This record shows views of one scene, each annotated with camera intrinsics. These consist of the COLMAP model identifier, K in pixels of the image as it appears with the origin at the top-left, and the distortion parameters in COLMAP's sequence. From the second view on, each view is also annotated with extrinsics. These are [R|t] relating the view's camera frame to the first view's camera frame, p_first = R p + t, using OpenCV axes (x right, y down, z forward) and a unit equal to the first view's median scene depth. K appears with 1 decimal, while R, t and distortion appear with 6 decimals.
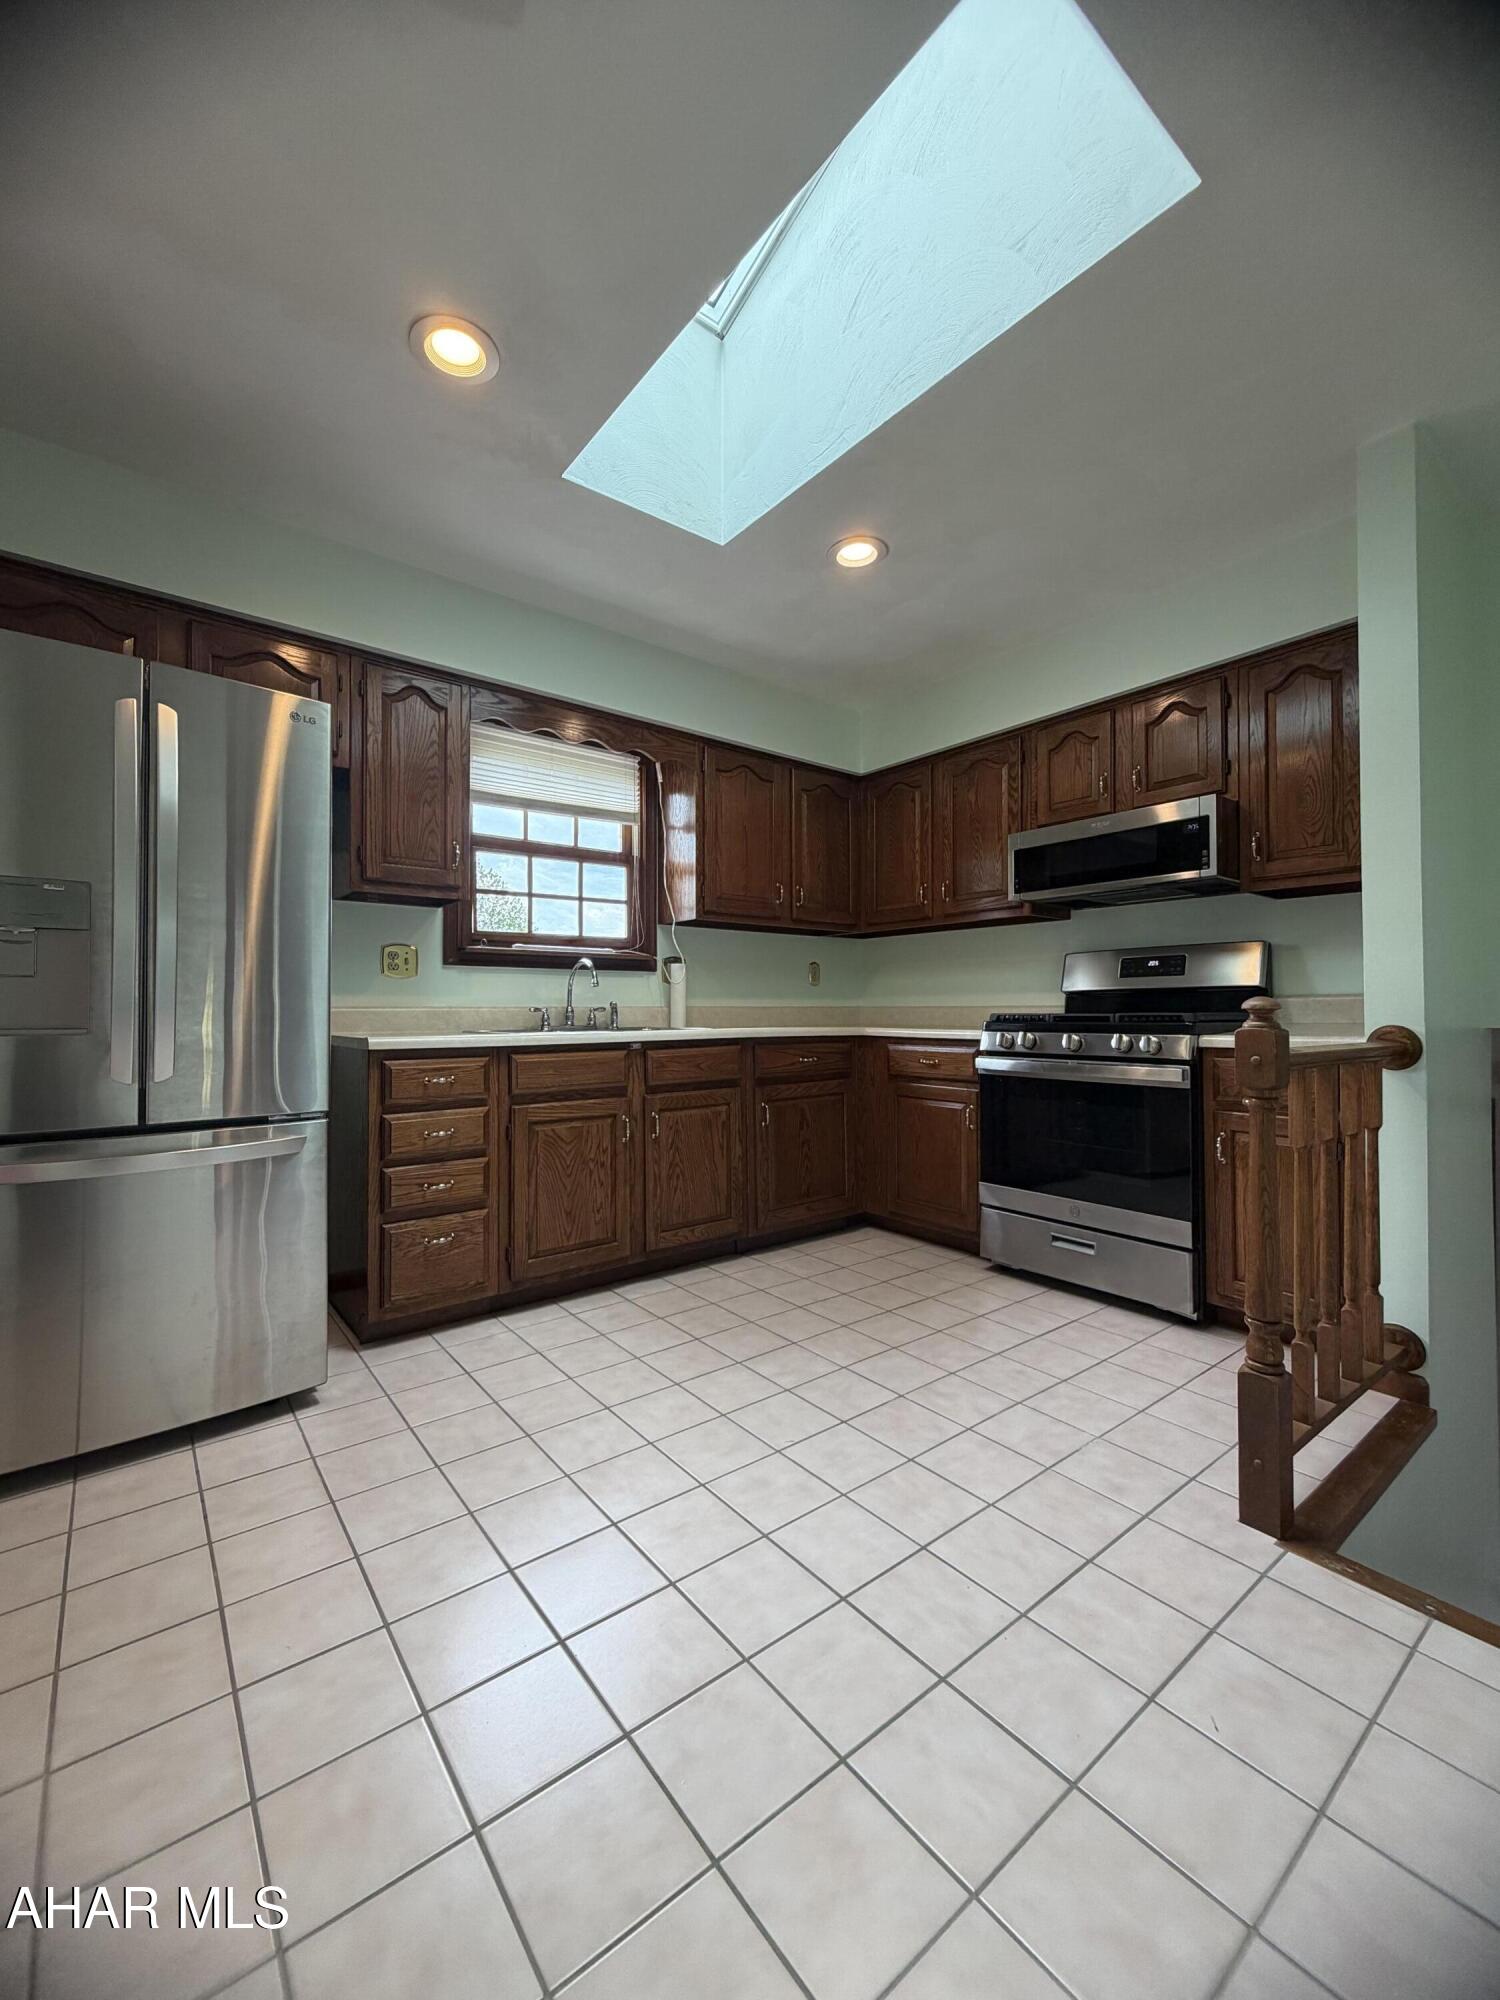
lens RADIAL K [[796.6, 0, 747.4], [0, 796.6, 1001.1], [0, 0, 1]] dist [-0.000910, -0.000009]
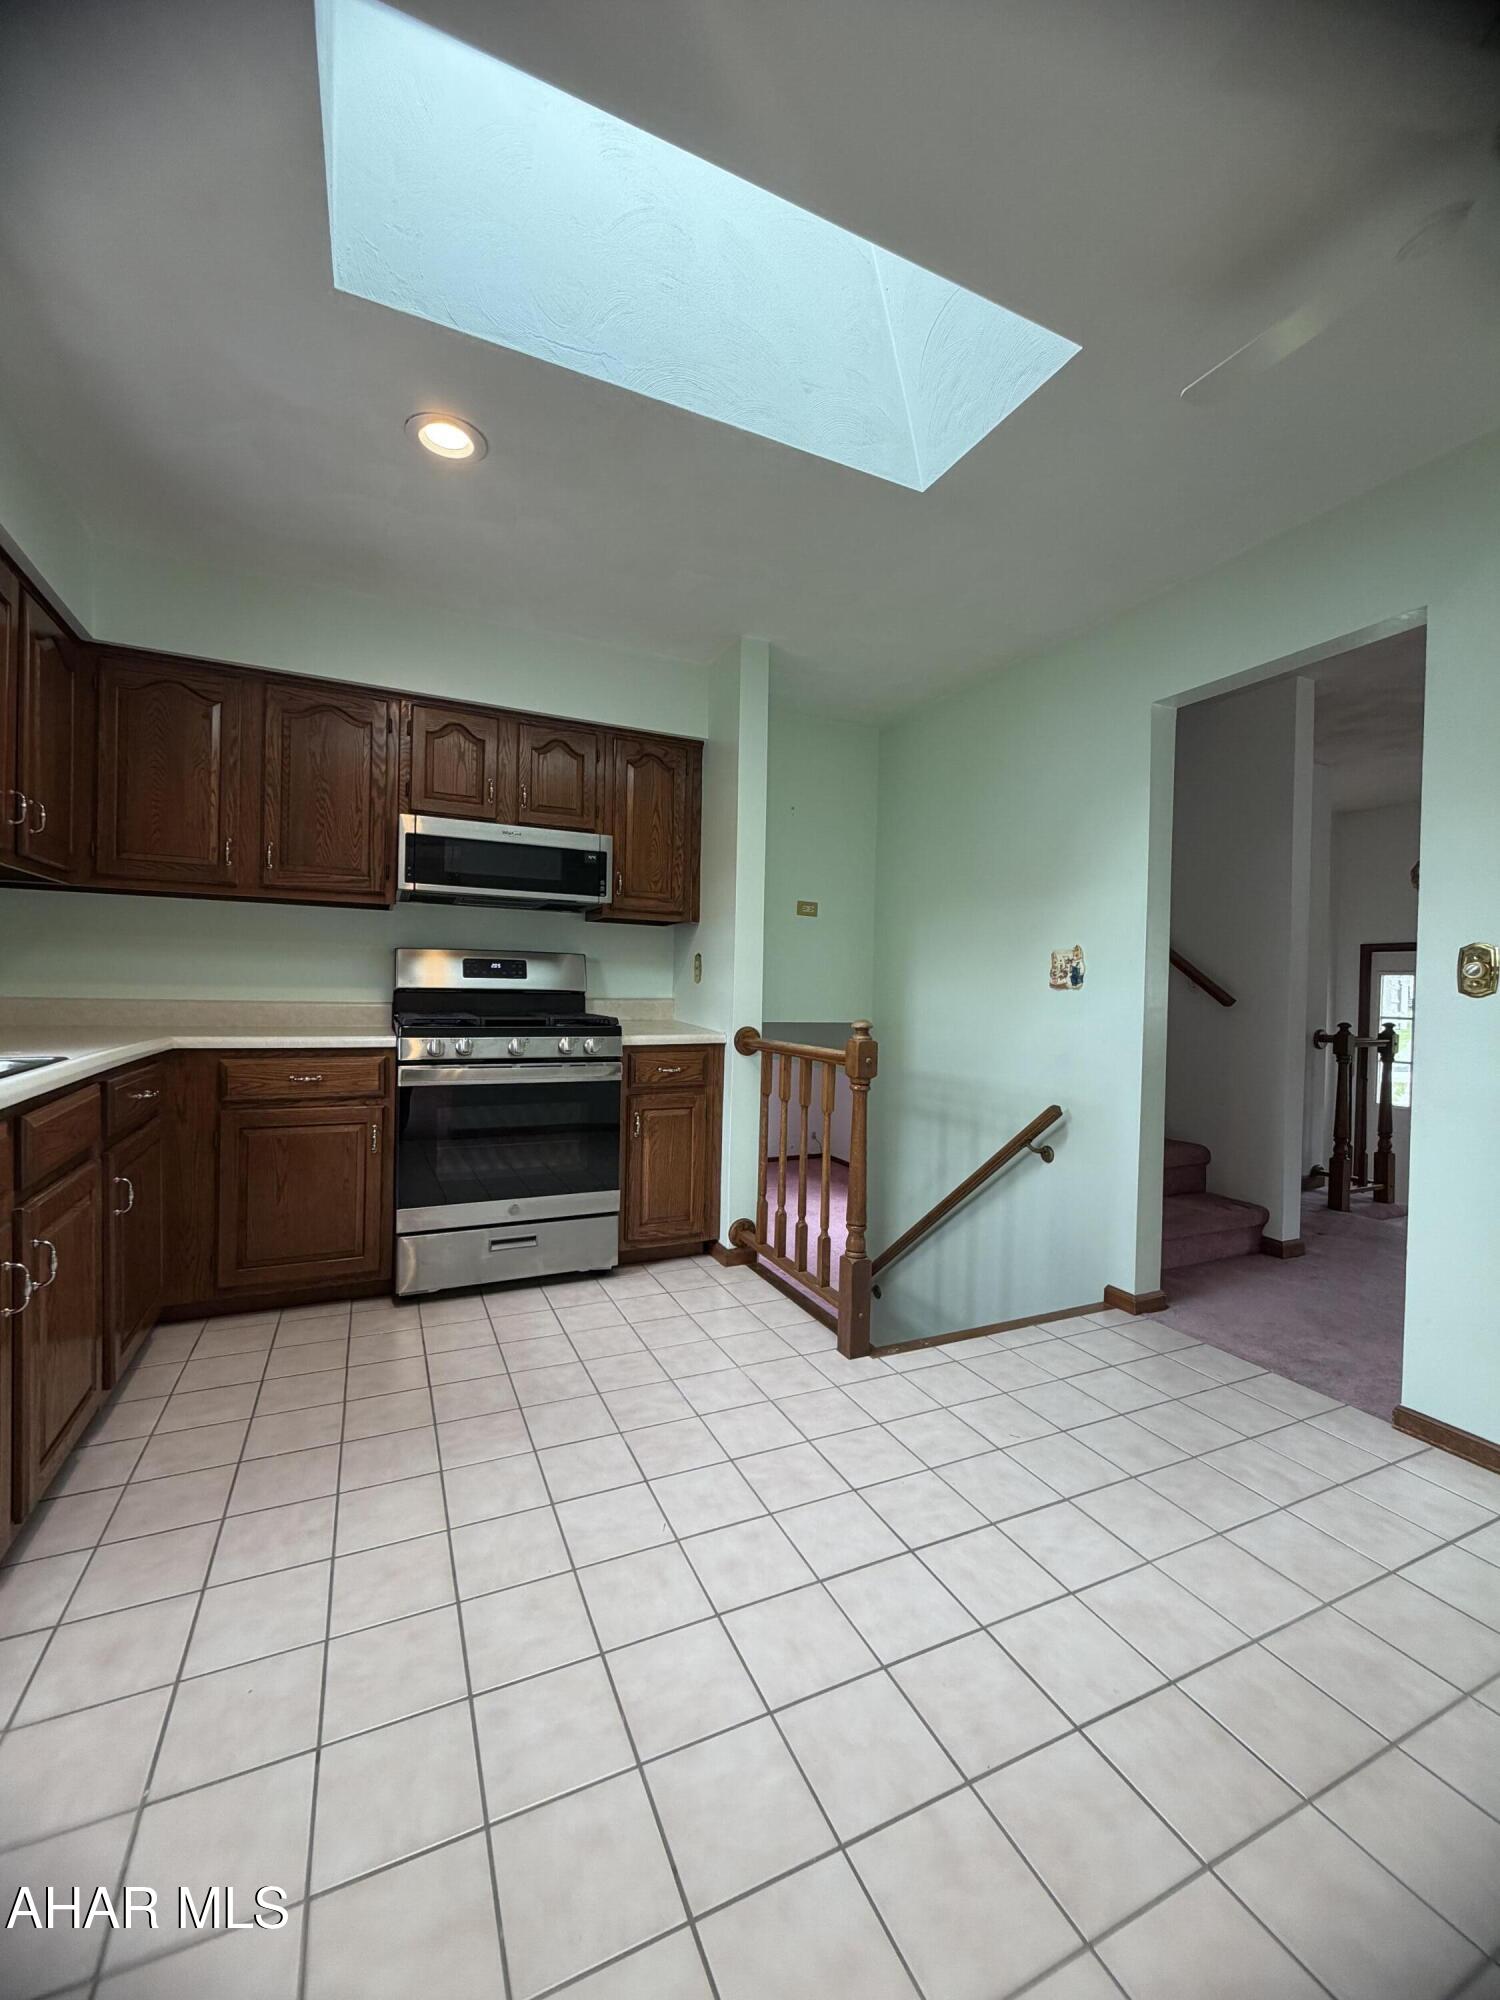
lens RADIAL K [[796.6, 0, 744.0], [0, 796.6, 999.4], [0, 0, 1]] dist [-0.000910, -0.000009]
pose [[0.238037, -0.005356, 0.971241, -0.573137], [-0.033963, 0.999327, 0.013834, -0.035776], [-0.970662, -0.036279, 0.237695, 0.530376]]
